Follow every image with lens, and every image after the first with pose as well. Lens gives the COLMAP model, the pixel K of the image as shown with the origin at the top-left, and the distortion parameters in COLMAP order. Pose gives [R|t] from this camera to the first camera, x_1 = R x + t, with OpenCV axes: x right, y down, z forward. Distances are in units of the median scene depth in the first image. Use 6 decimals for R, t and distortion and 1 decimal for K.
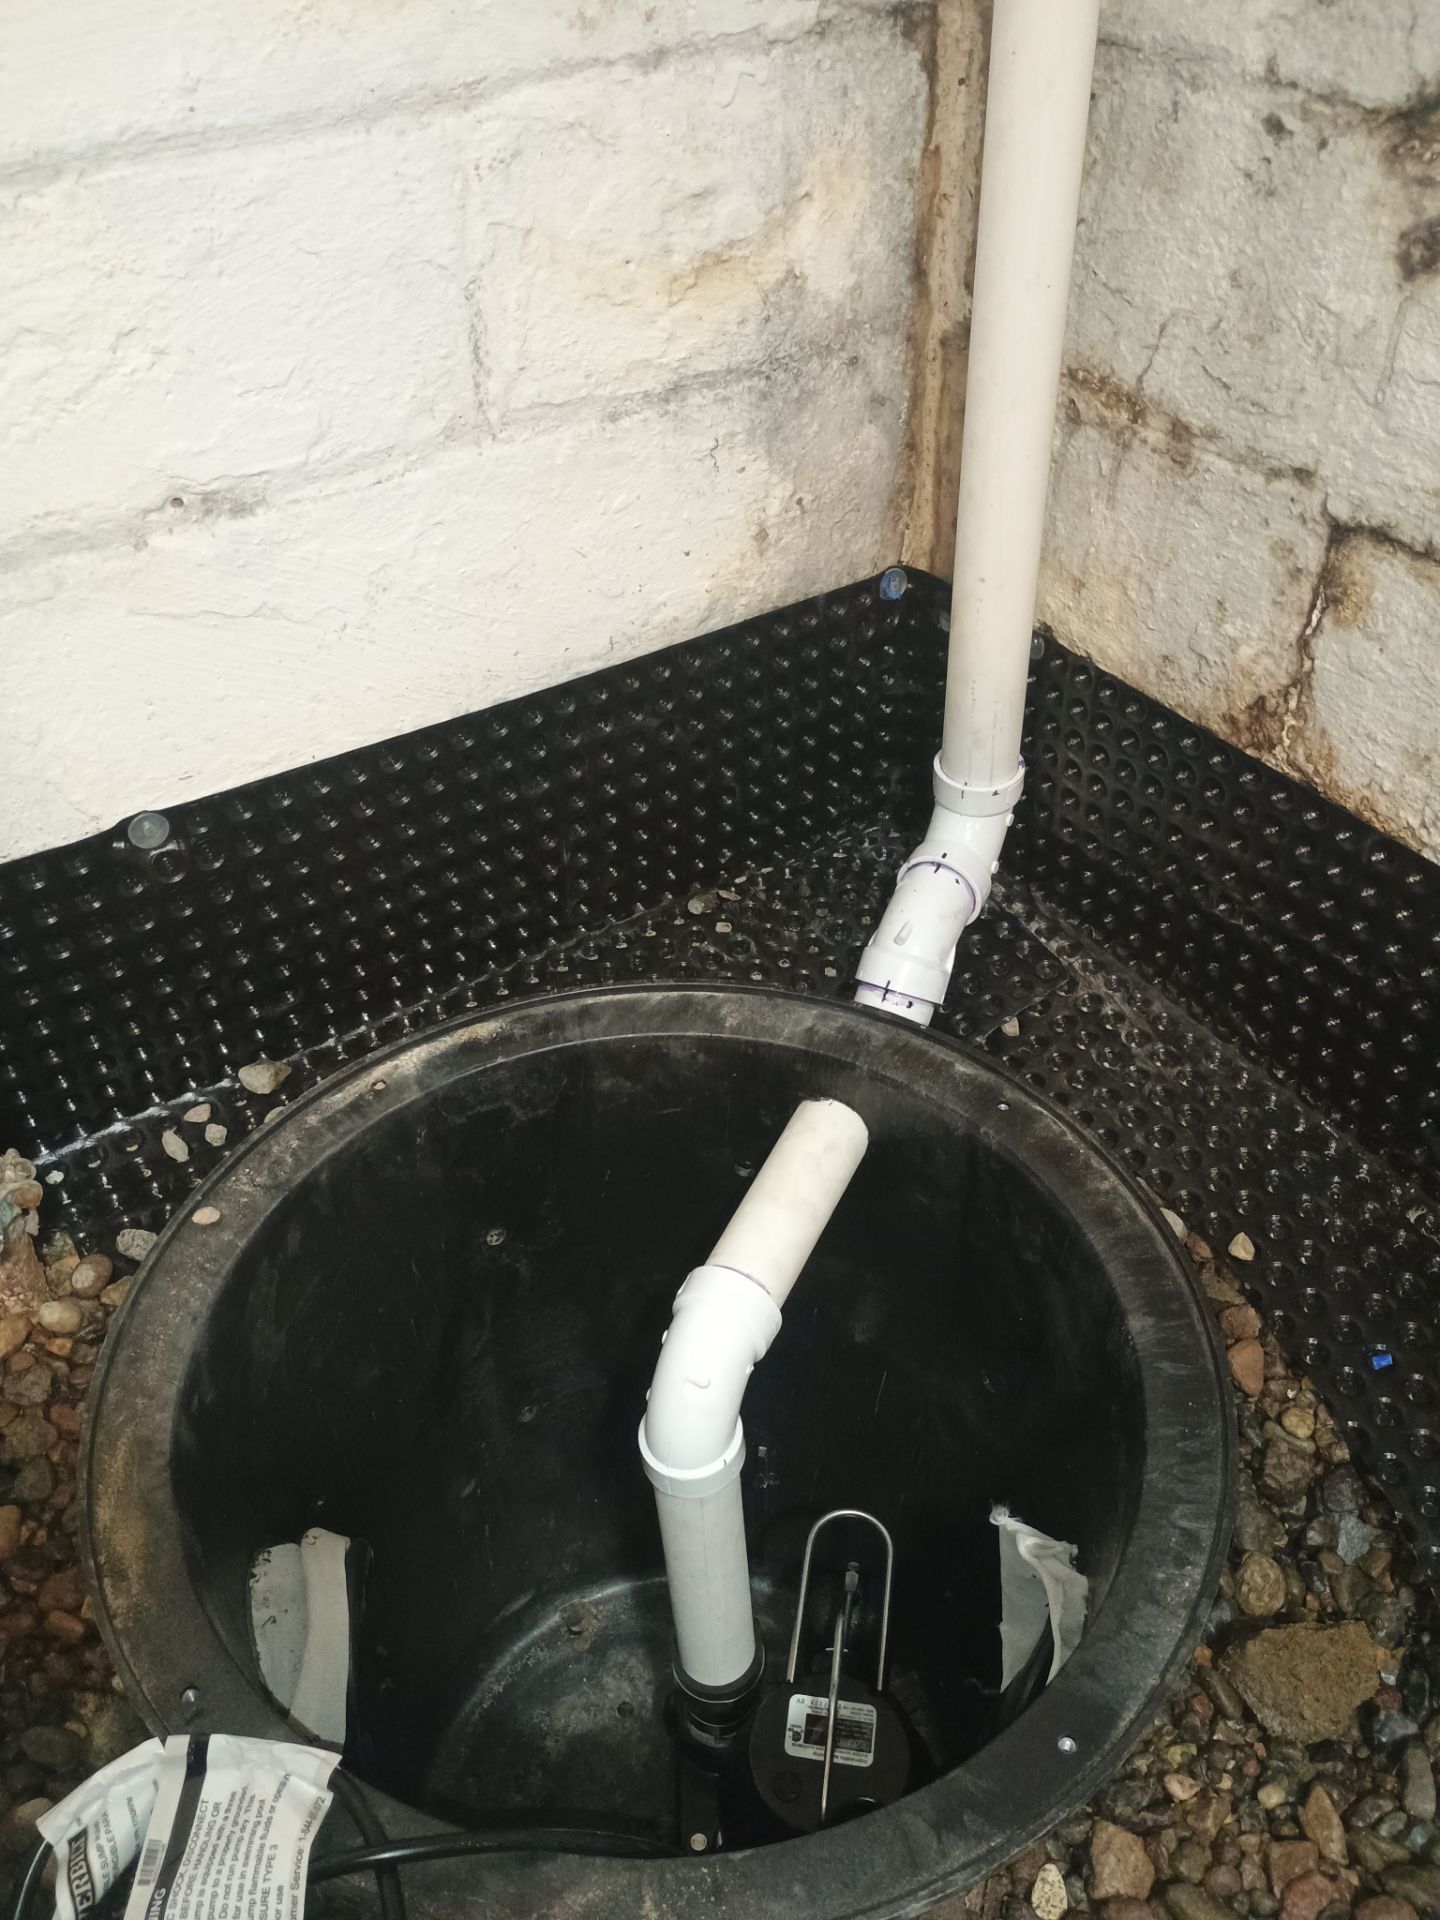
lens RADIAL K [[1654.9, 0, 712.6], [0, 1654.9, 983.2], [0, 0, 1]] dist [0.070836, -0.097311]
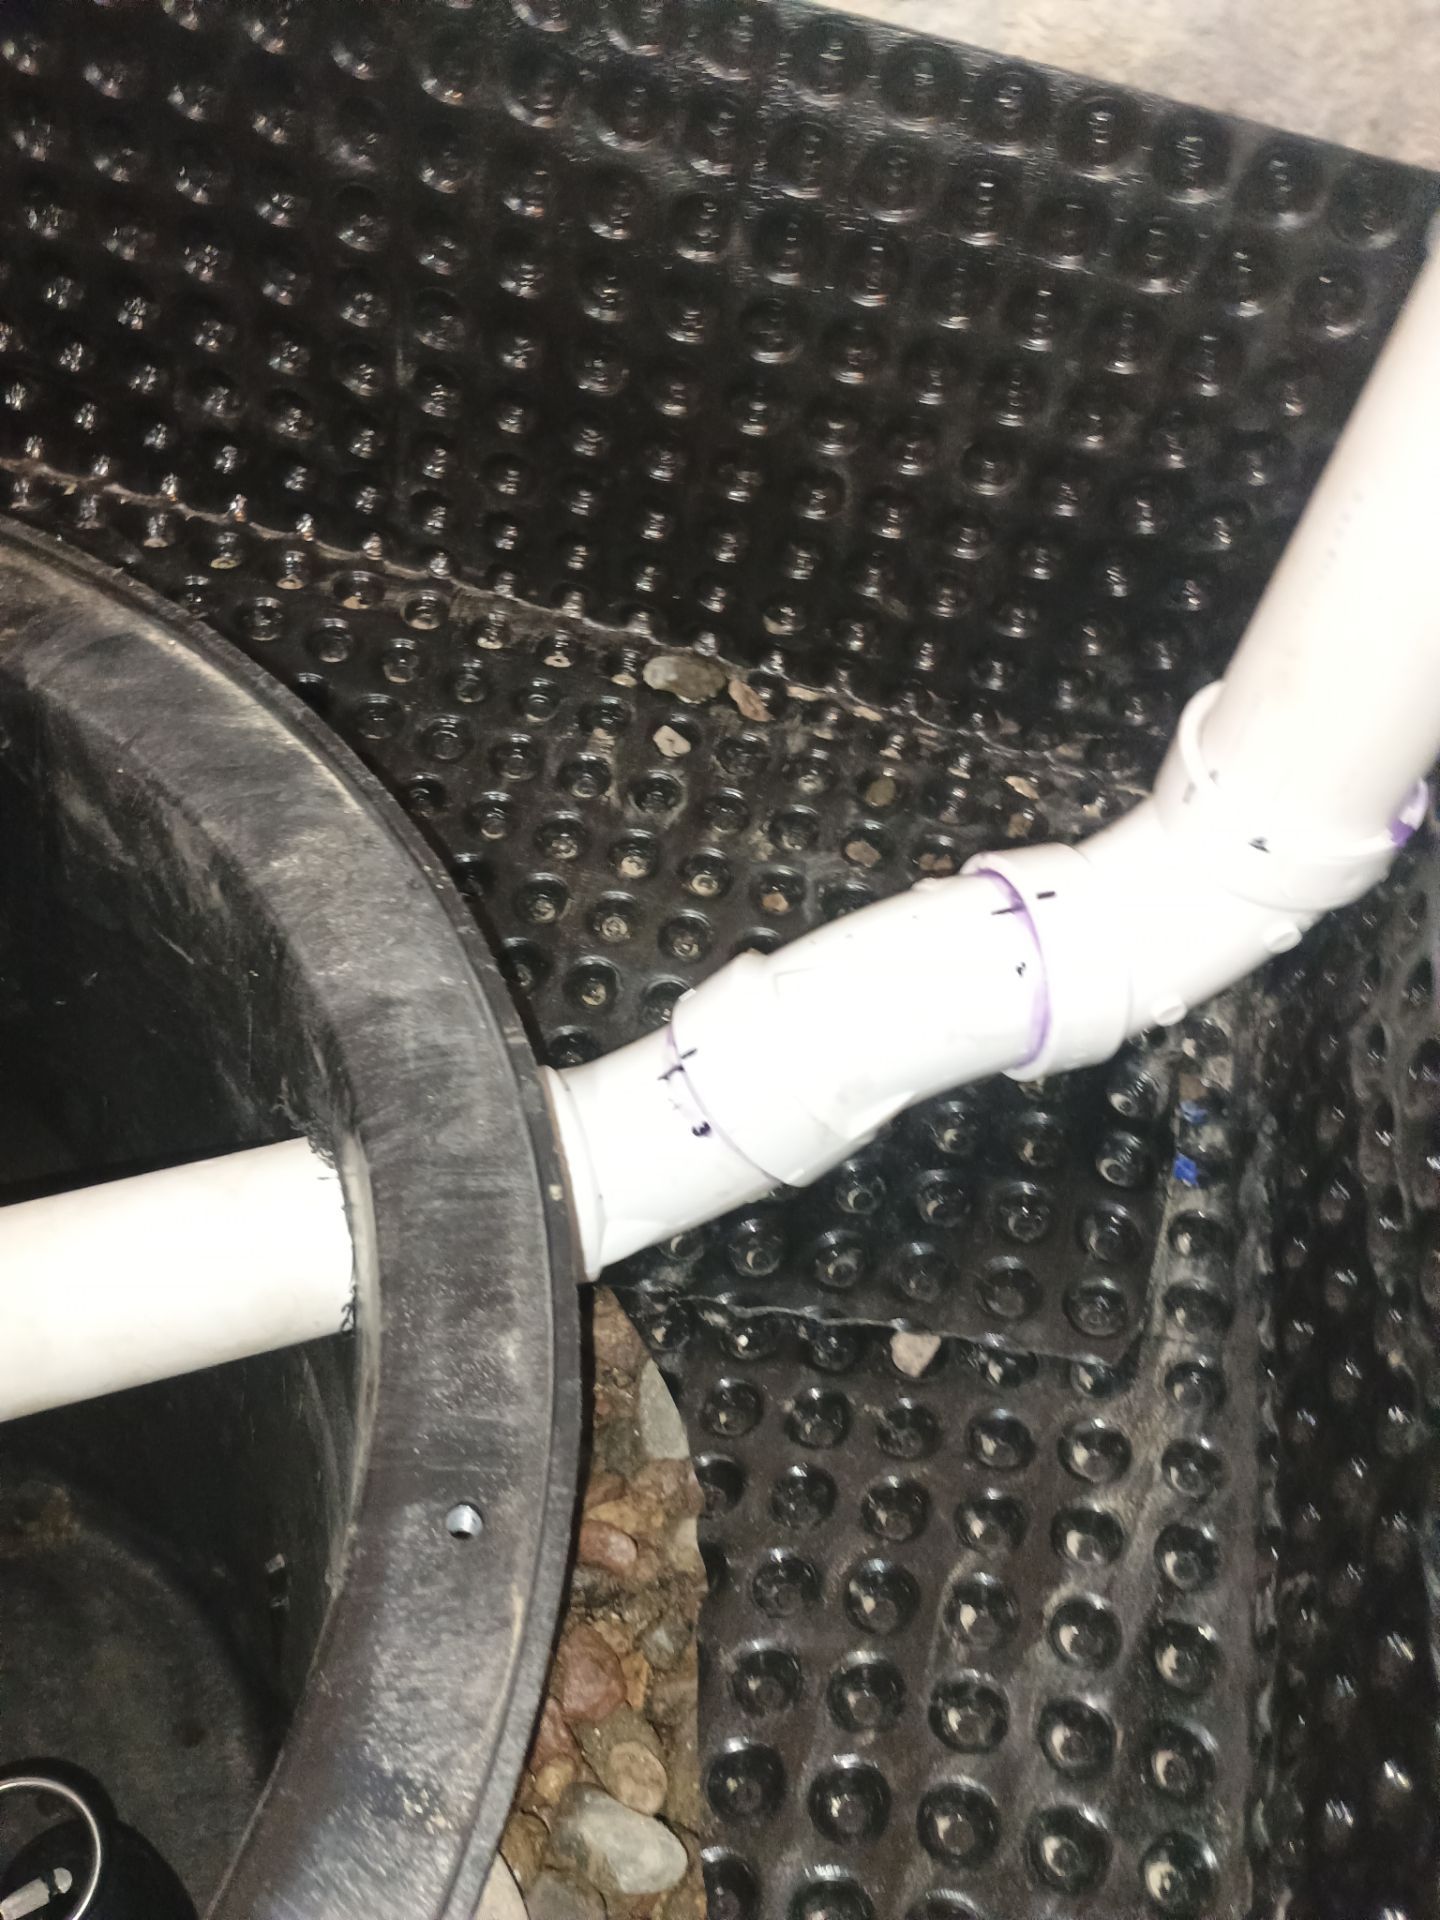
lens RADIAL K [[1654.9, 0, 712.6], [0, 1654.9, 983.2], [0, 0, 1]] dist [0.070836, -0.097311]
pose [[0.696436, 0.639484, -0.325633, 0.241719], [-0.588364, 0.768622, 0.251093, -0.121683], [0.410858, 0.016720, 0.911546, 0.682353]]
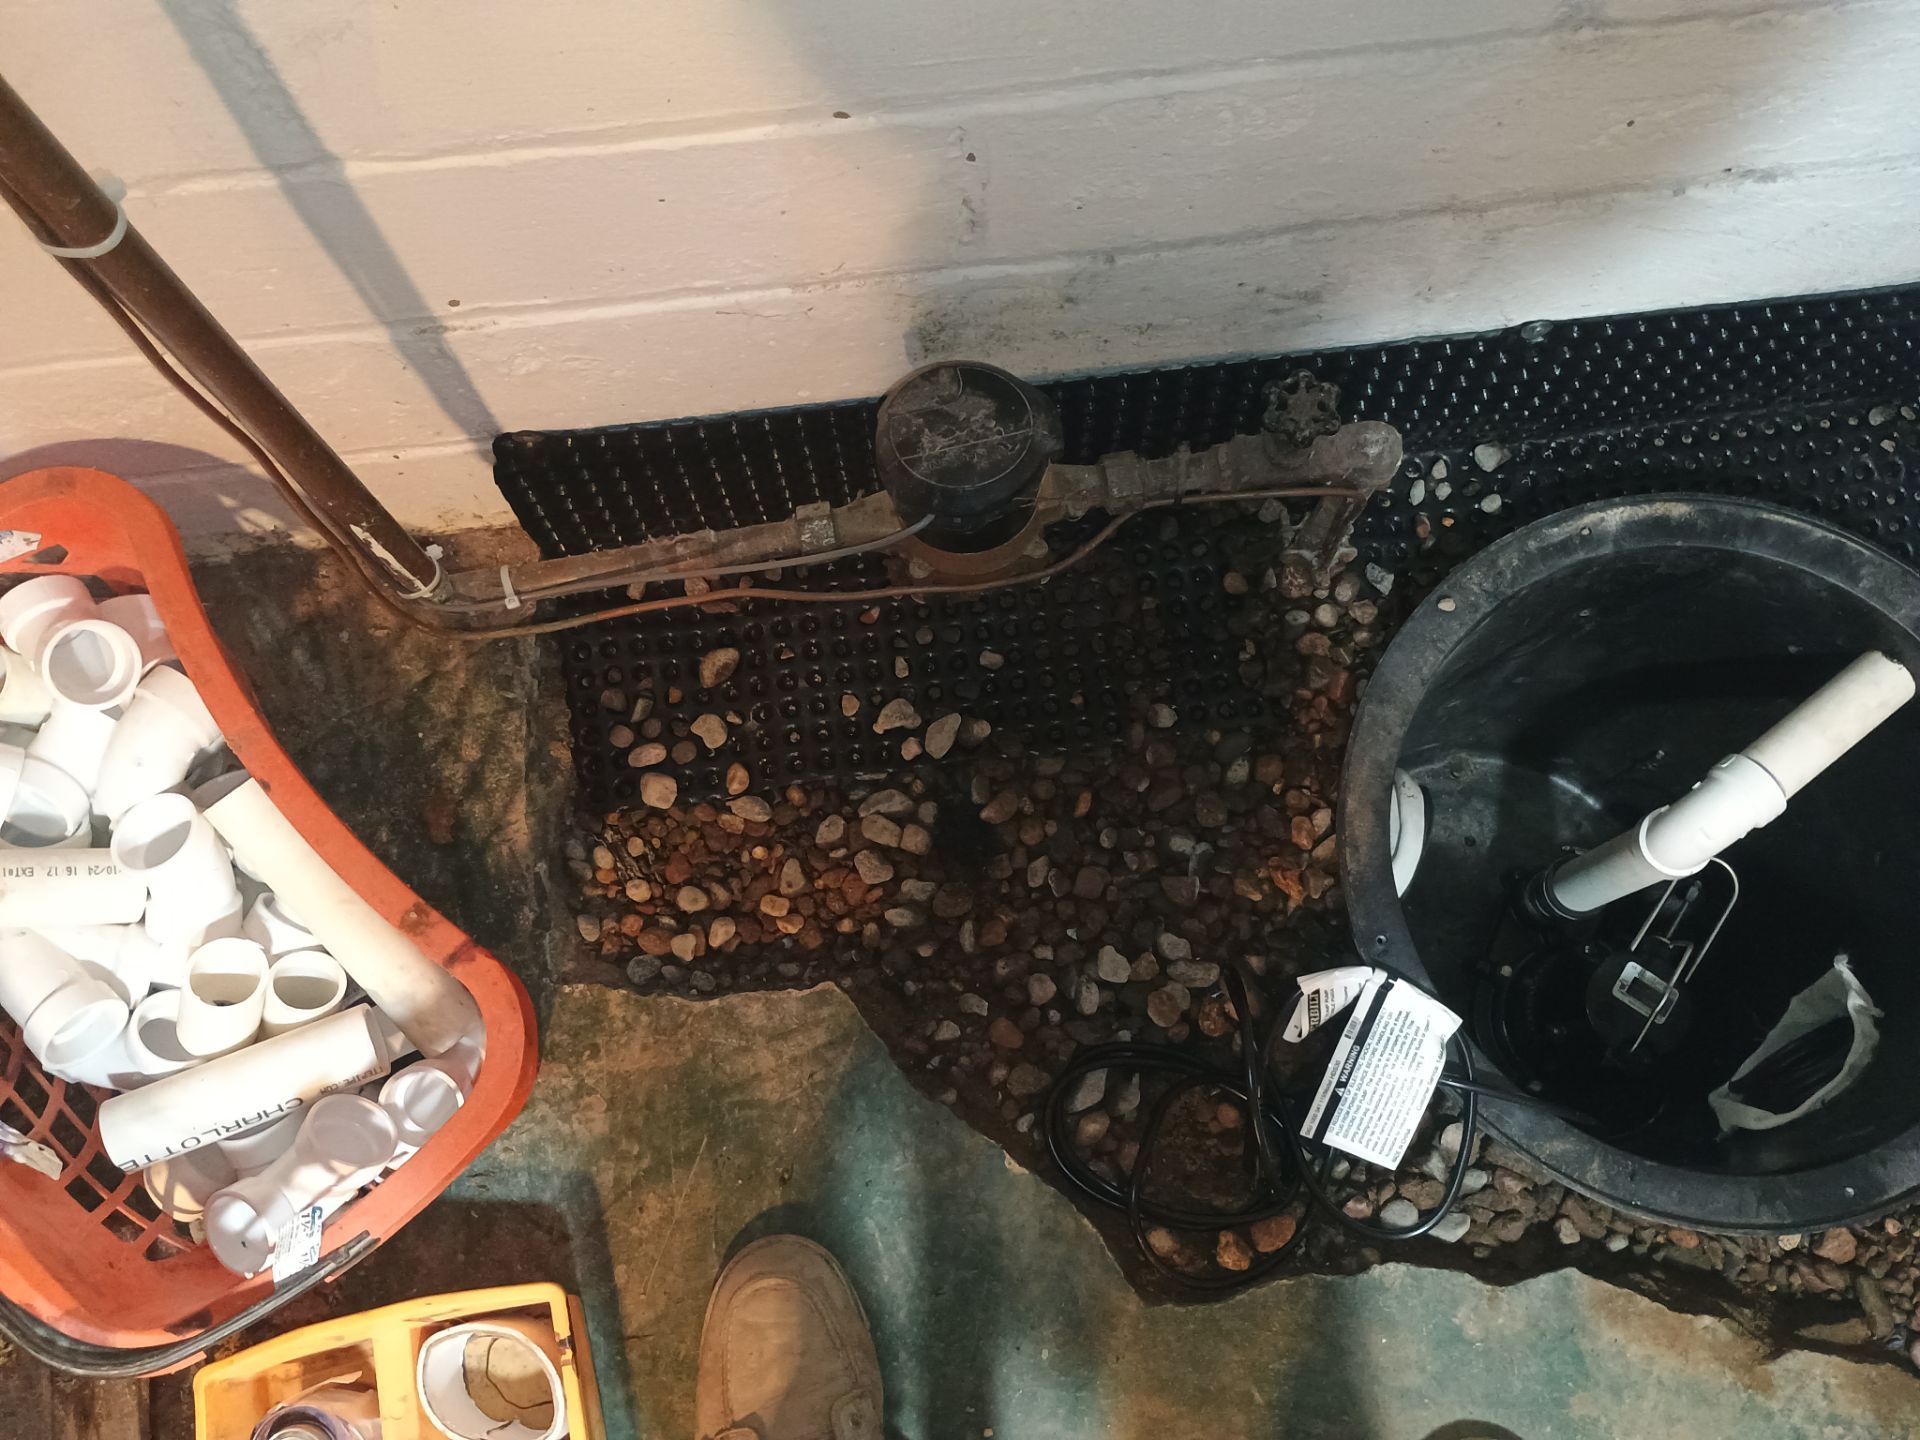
lens RADIAL K [[1654.9, 0, 971.9], [0, 1654.9, 731.3], [0, 0, 1]] dist [0.070836, -0.097311]
pose [[0.903238, 0.420891, -0.083740, -0.457933], [-0.294462, 0.749806, 0.592523, -0.456830], [0.312176, -0.510531, 0.801189, -0.296264]]
